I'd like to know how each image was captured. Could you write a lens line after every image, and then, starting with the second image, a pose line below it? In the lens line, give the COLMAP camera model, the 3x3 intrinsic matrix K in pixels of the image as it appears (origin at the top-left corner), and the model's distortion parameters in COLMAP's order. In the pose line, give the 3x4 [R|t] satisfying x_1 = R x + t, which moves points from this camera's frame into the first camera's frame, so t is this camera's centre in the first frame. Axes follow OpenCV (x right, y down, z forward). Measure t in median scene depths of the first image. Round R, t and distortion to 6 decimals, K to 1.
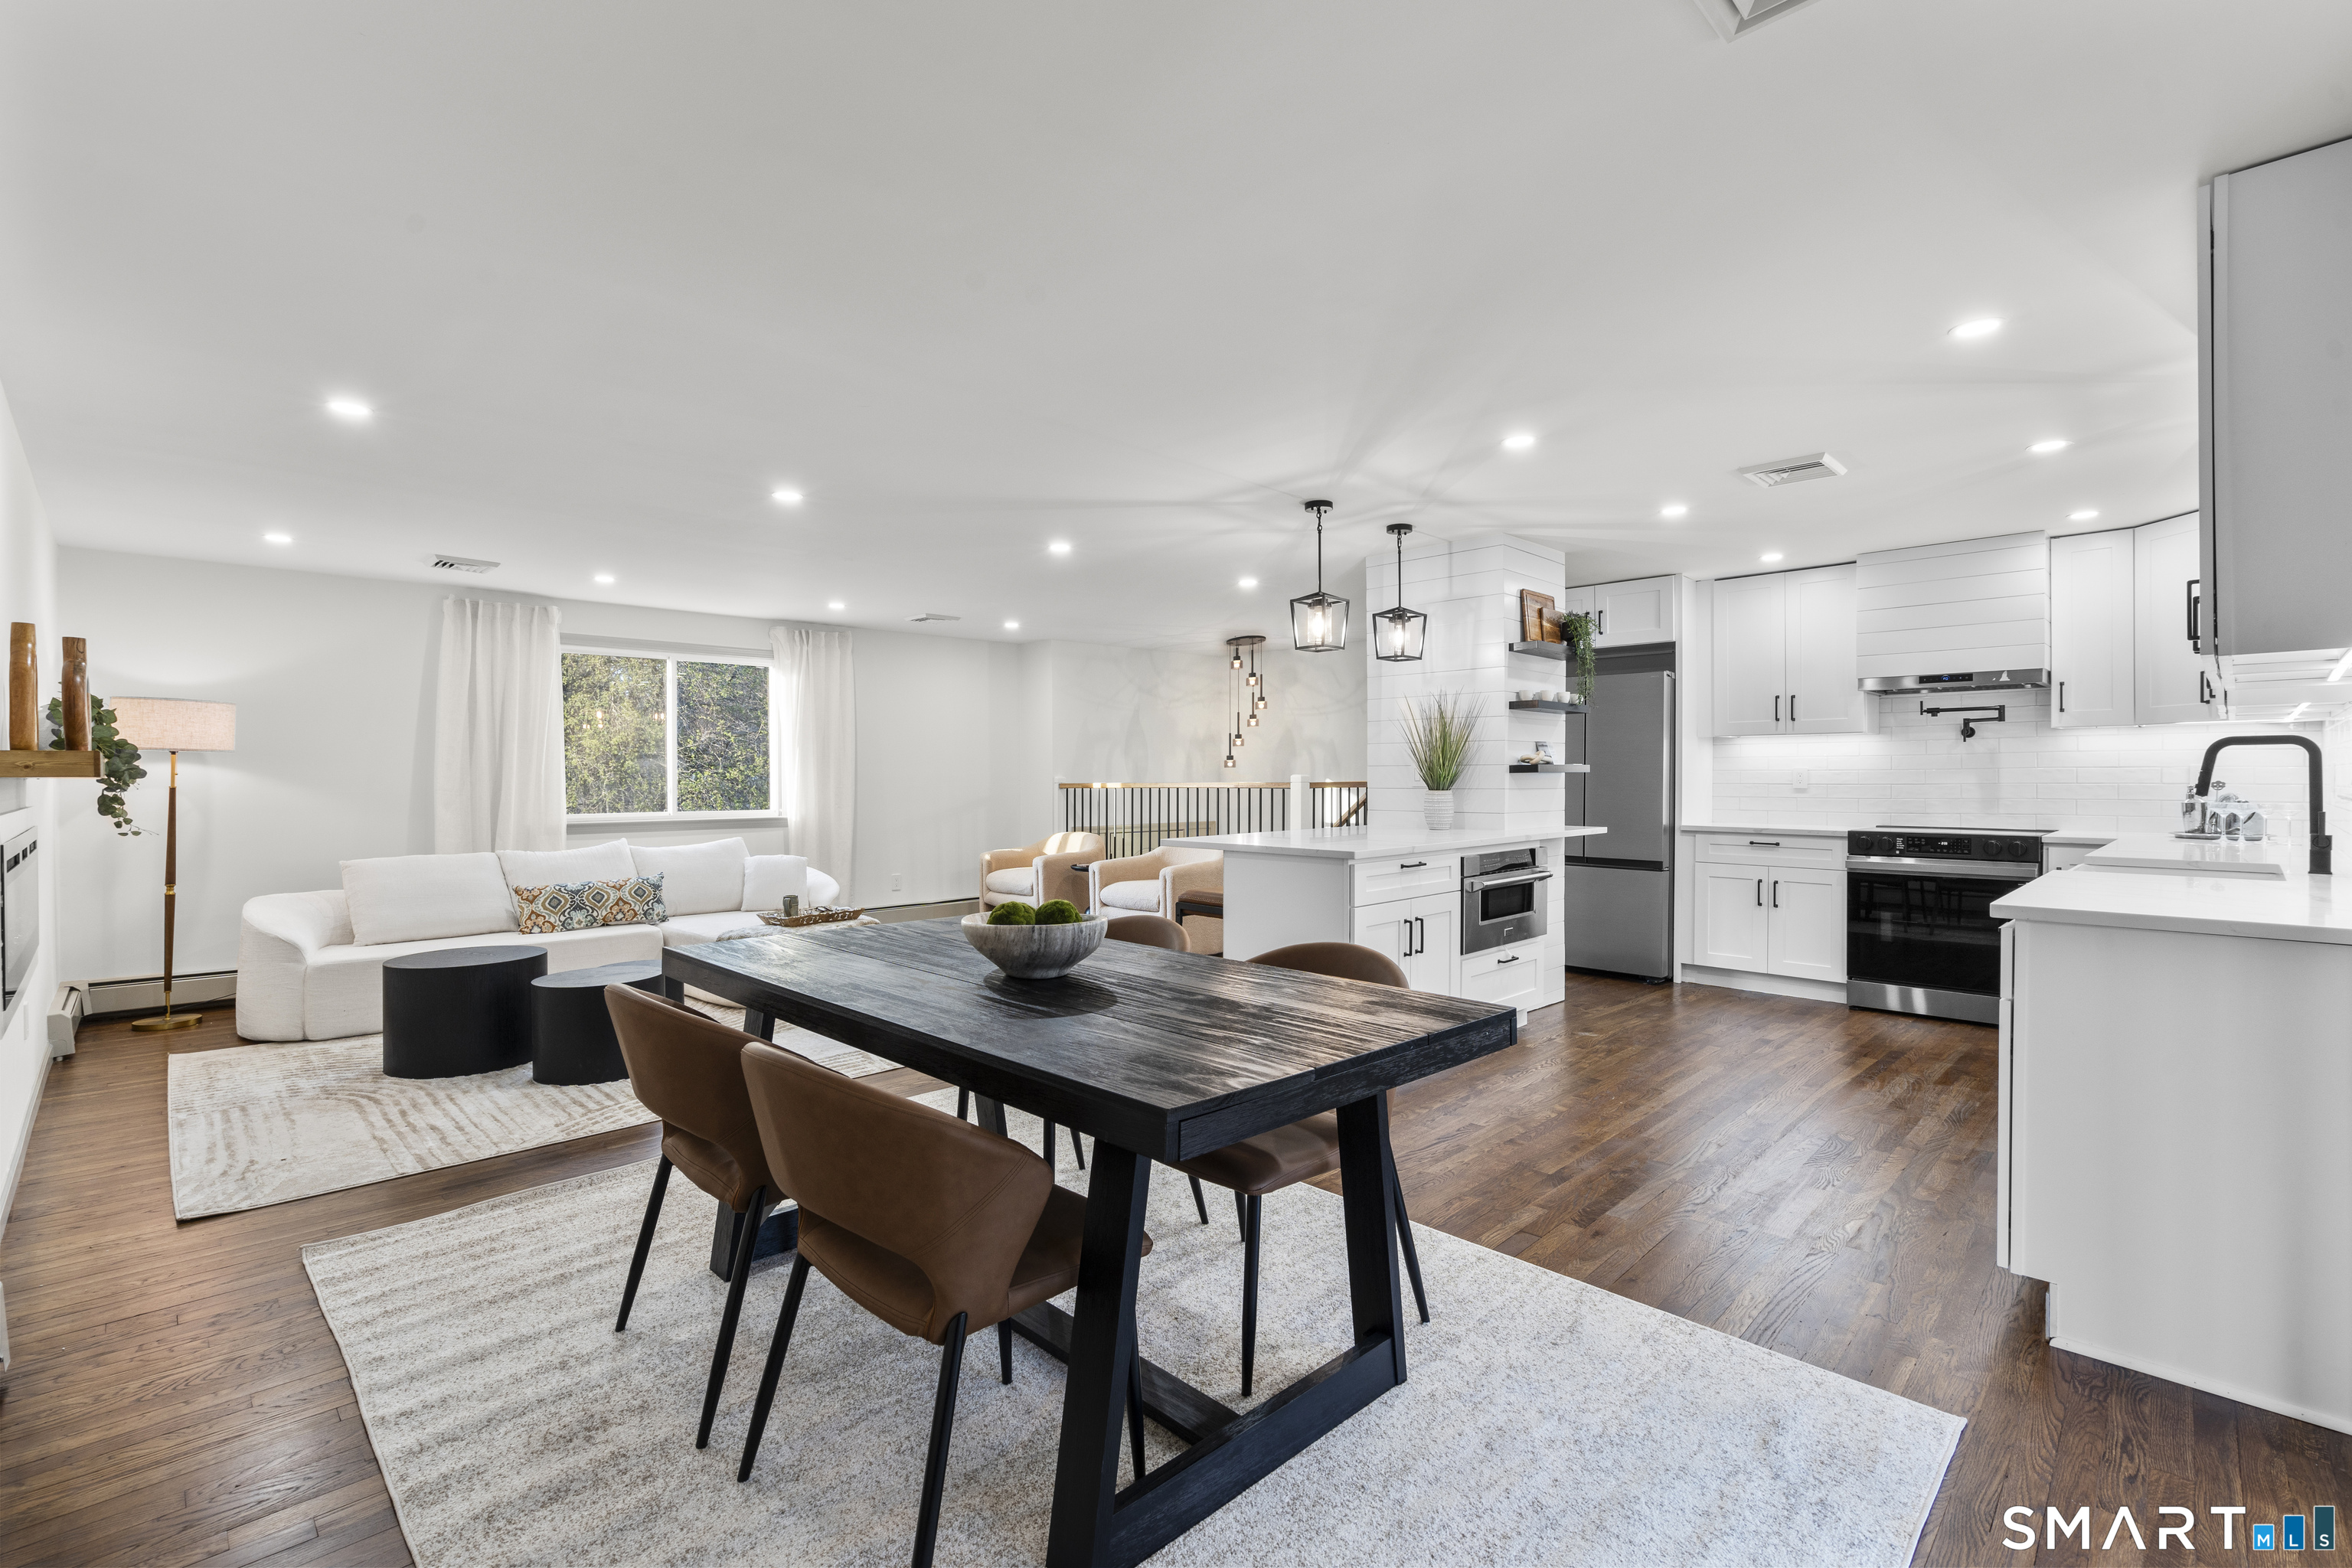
lens RADIAL K [[1059.2, 0, 1173.4], [0, 1059.2, 780.8], [0, 0, 1]] dist [-0.004333, 0.001489]
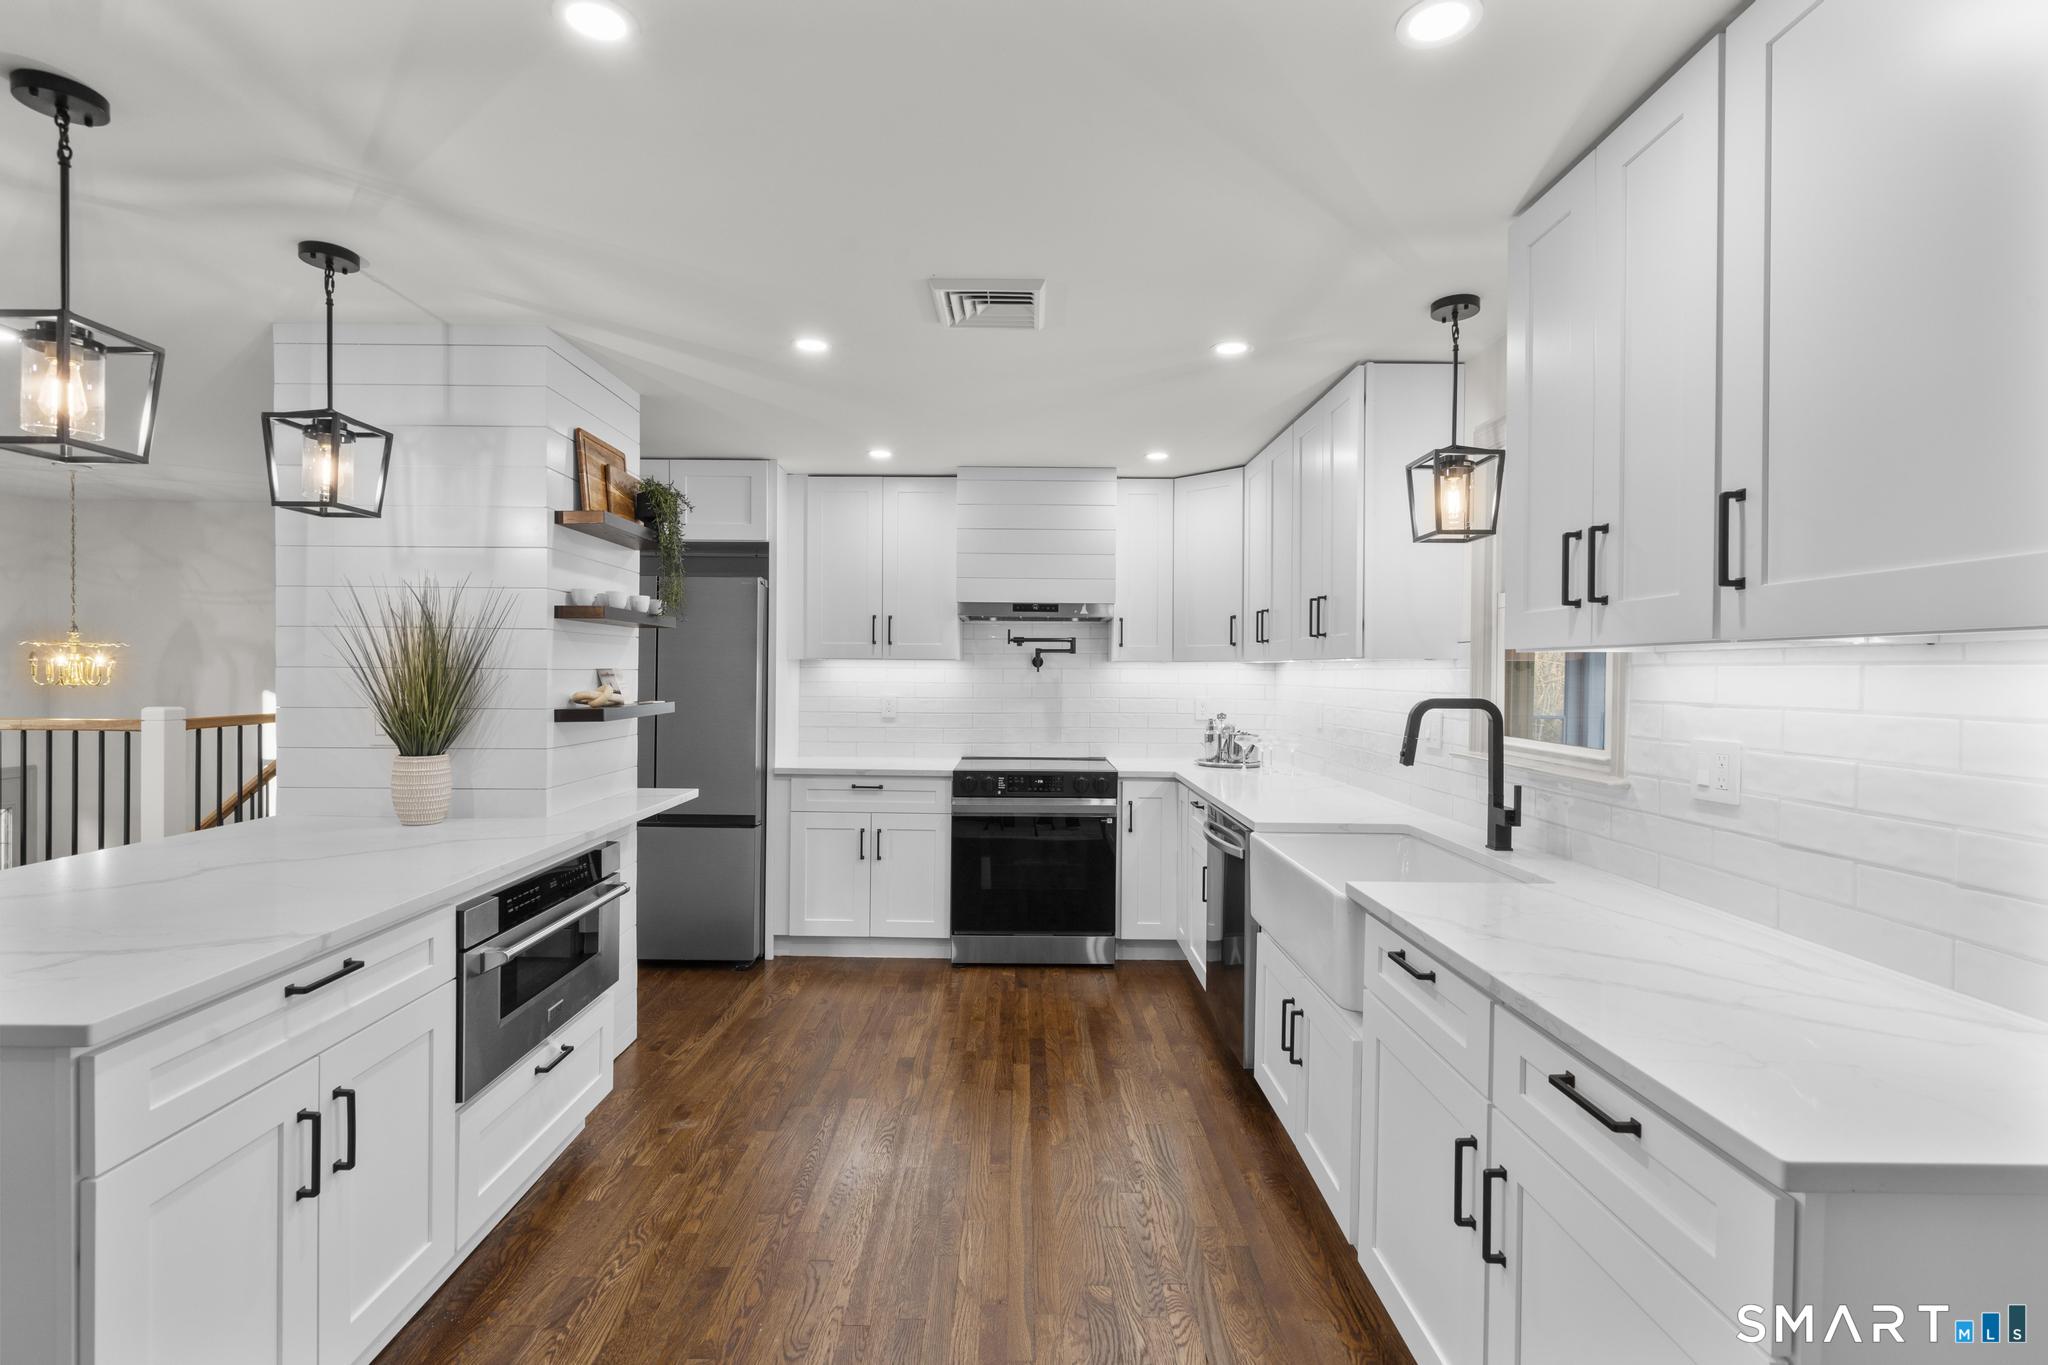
lens RADIAL K [[922.3, 0, 1021.7], [0, 922.3, 679.7], [0, 0, 1]] dist [-0.004333, 0.001489]
pose [[0.704779, 0.001452, 0.709425, 0.123483], [-0.006415, 0.999970, 0.004326, -0.034528], [-0.709398, -0.007600, 0.704767, 0.412255]]
